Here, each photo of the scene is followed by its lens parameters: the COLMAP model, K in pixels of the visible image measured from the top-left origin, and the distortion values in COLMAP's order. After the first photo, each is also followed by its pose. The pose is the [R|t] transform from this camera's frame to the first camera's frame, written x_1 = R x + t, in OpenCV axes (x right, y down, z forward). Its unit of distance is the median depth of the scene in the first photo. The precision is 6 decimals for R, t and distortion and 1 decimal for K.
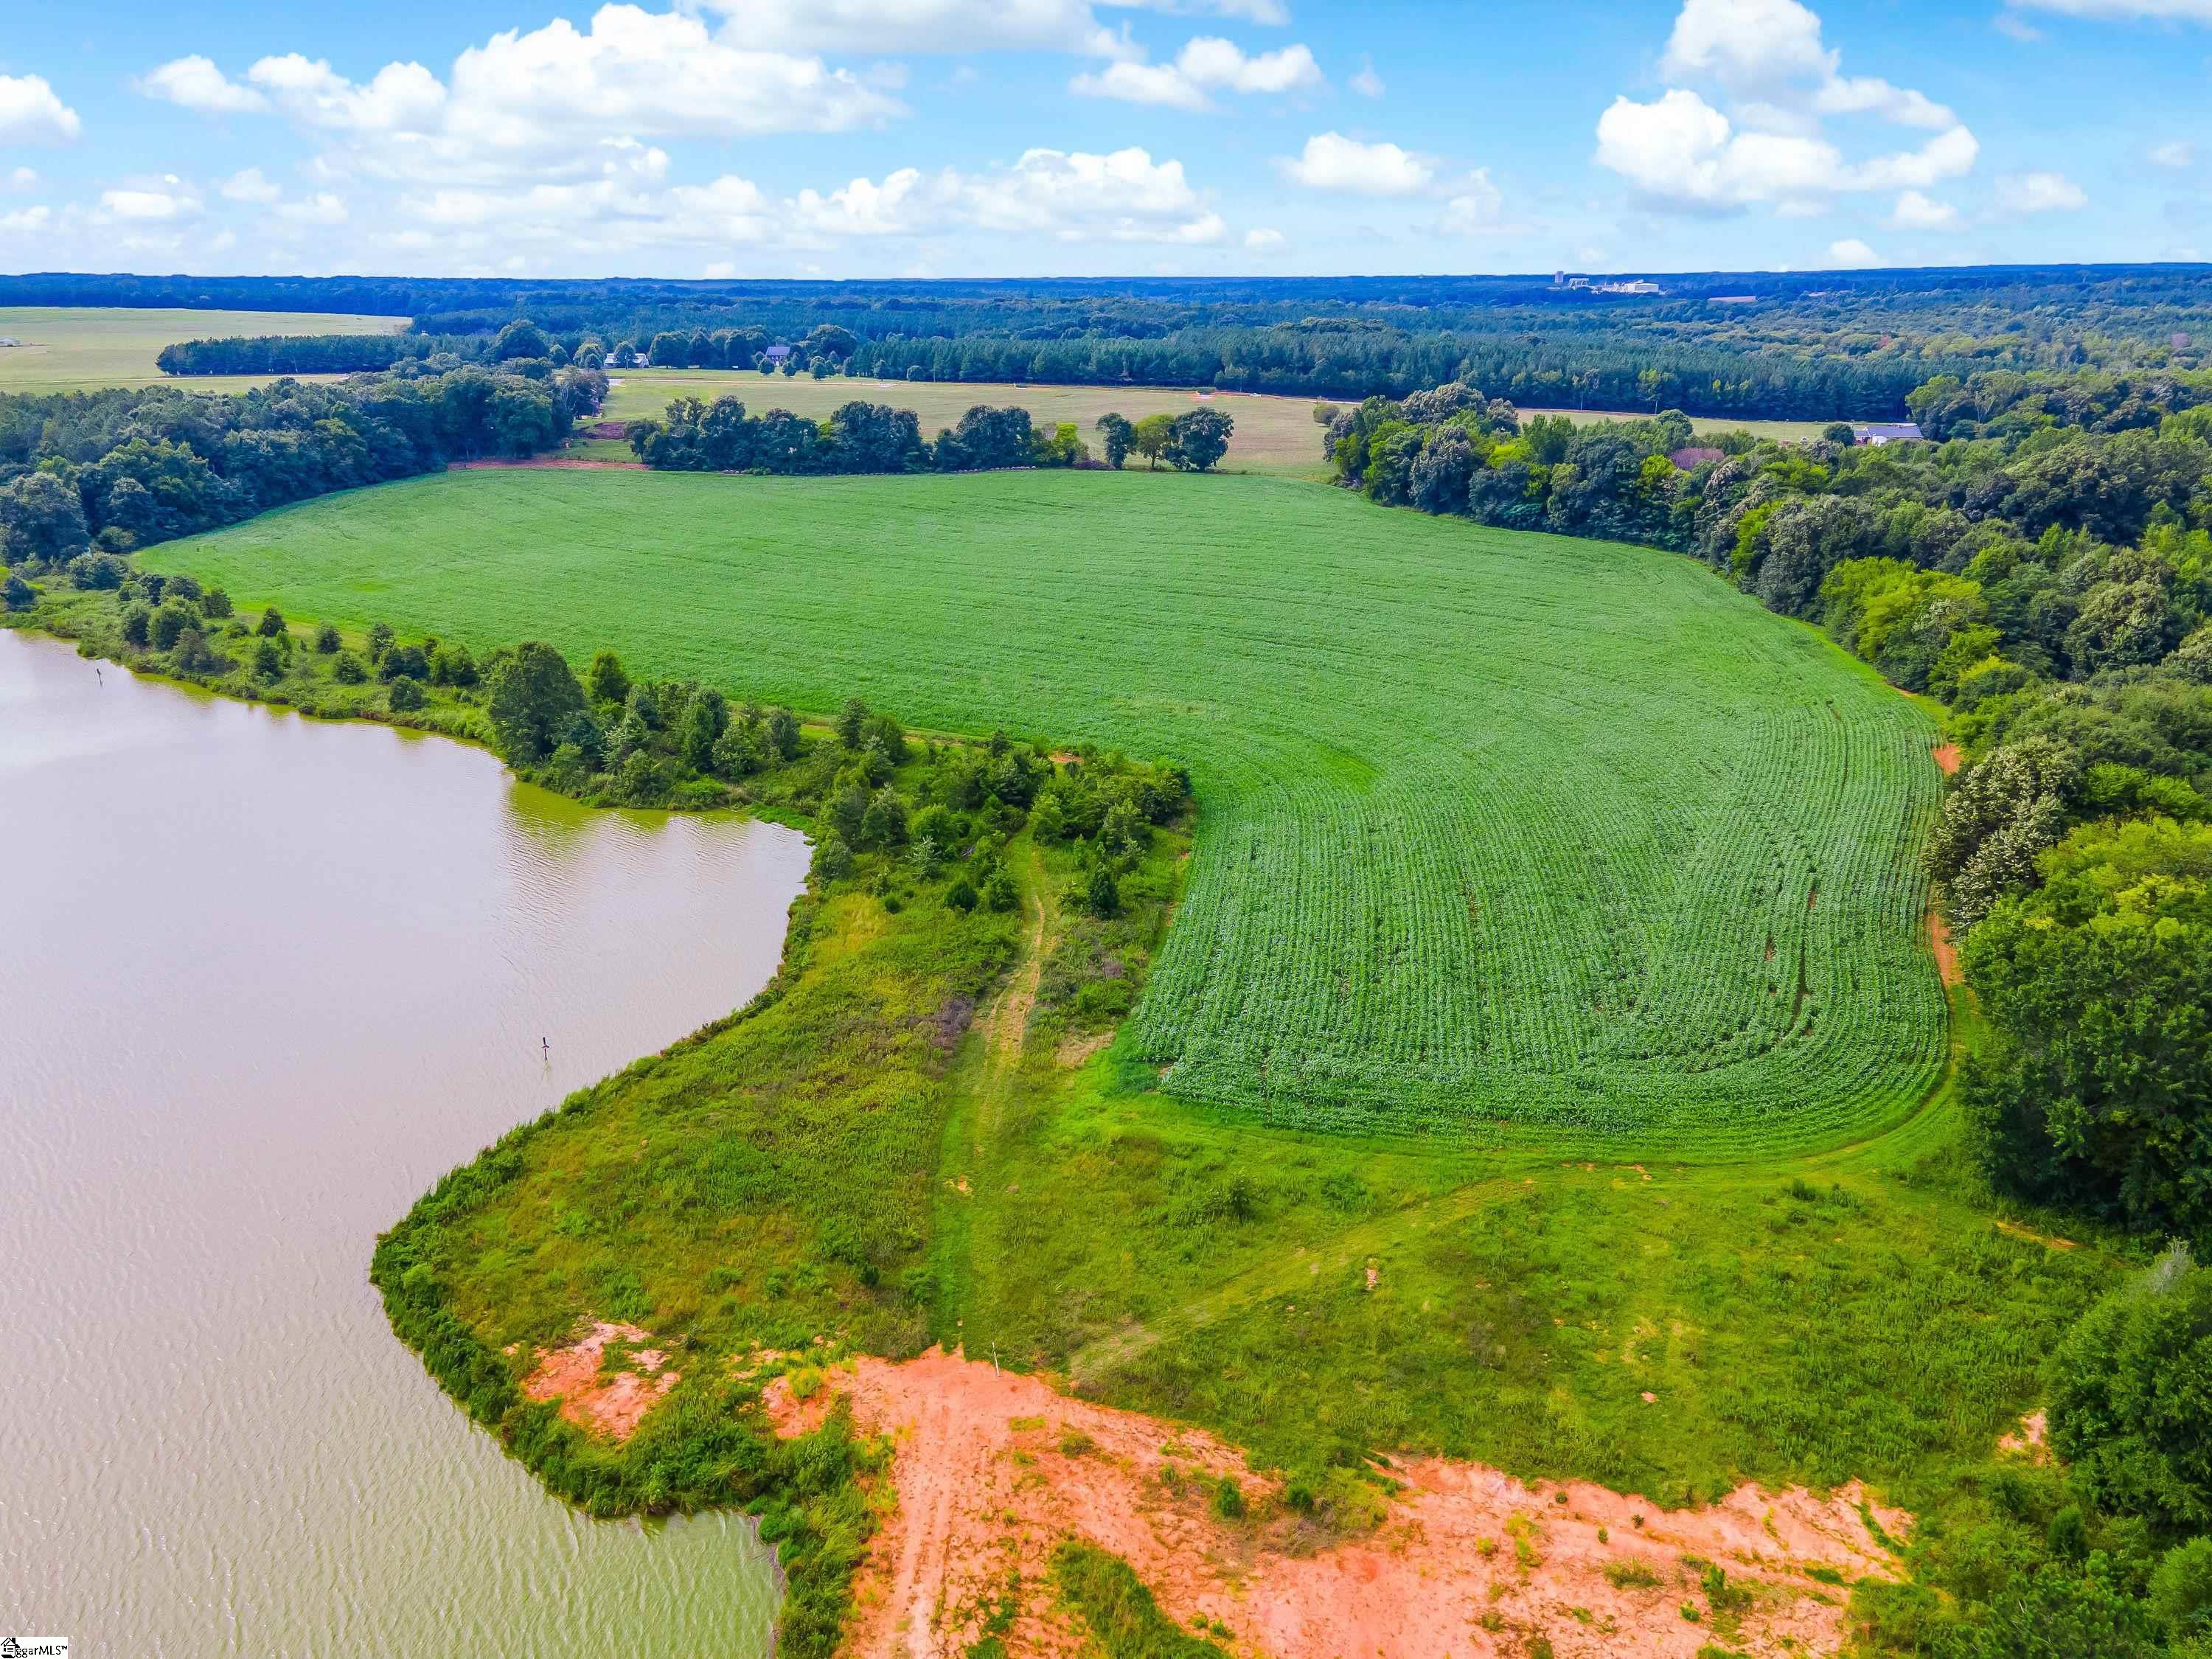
lens RADIAL K [[1582.5, 0, 1104.7], [0, 1582.5, 837.1], [0, 0, 1]] dist [0.028659, 0.031155]
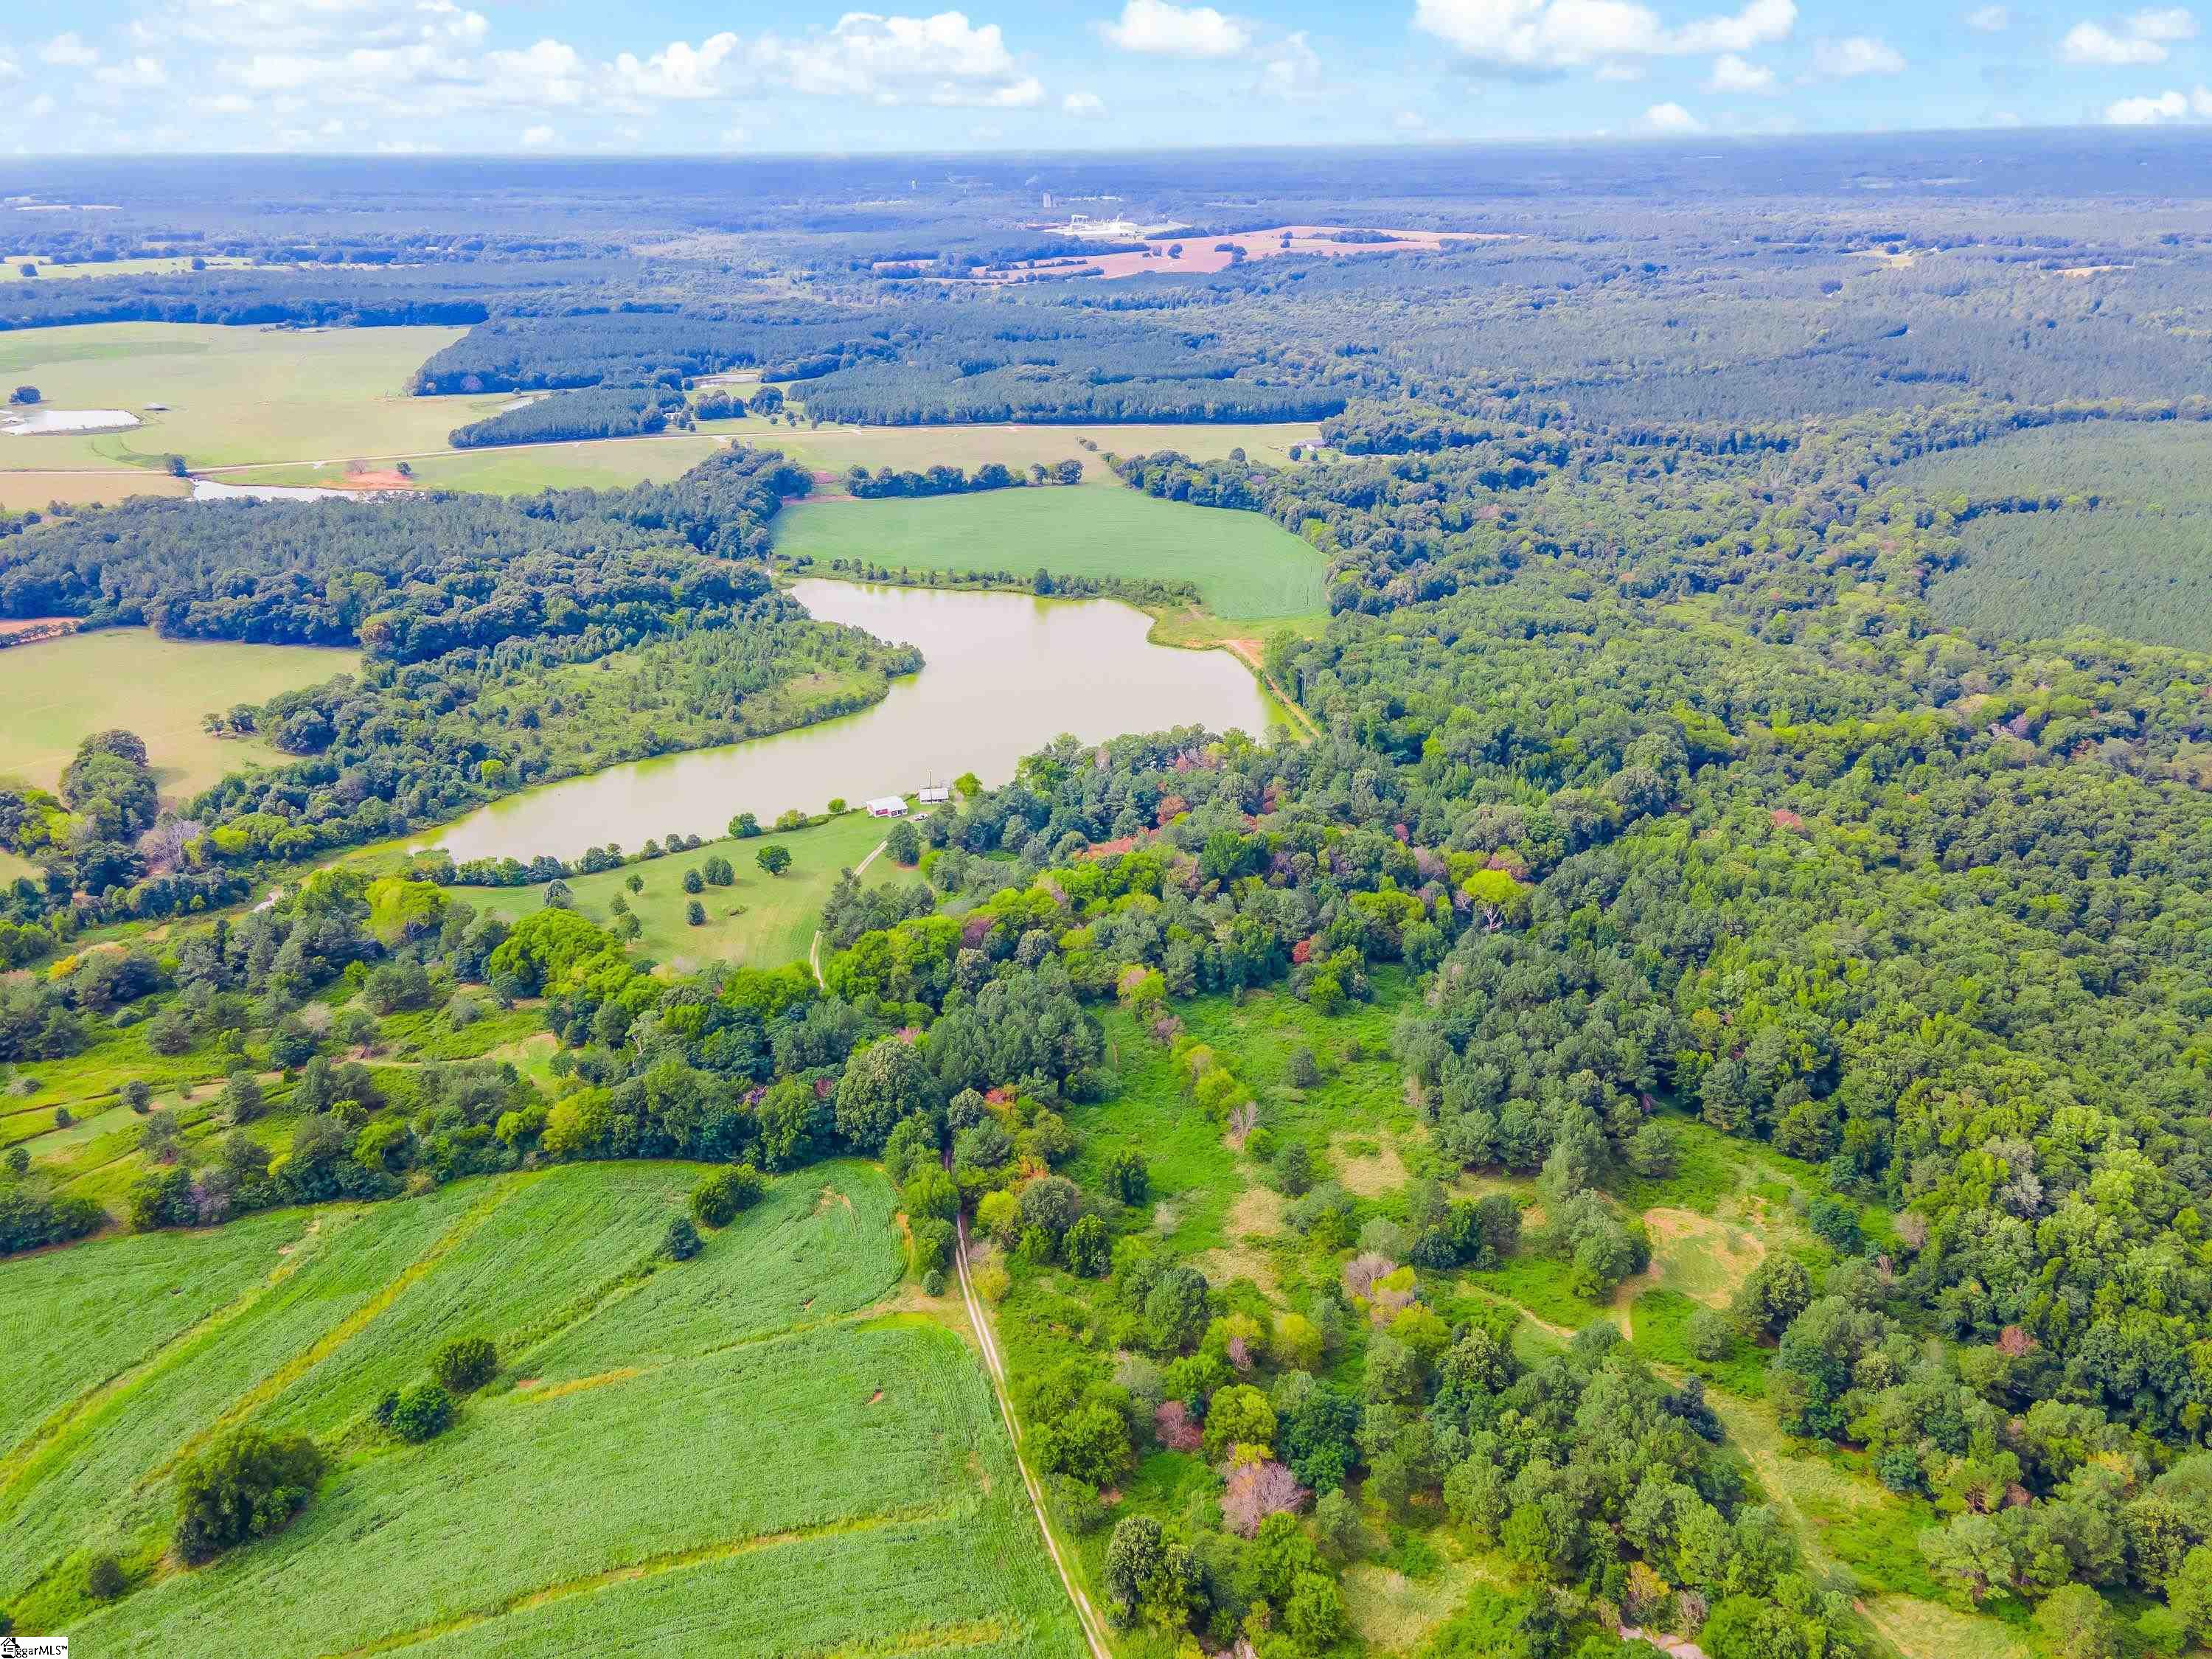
lens RADIAL K [[1582.5, 0, 1104.4], [0, 1582.5, 832.7], [0, 0, 1]] dist [0.028659, 0.031155]
pose [[0.949243, -0.132320, 0.285358, -0.705271], [0.112120, 0.989960, 0.086076, 0.114228], [-0.293882, -0.049713, 0.954548, -1.510819]]
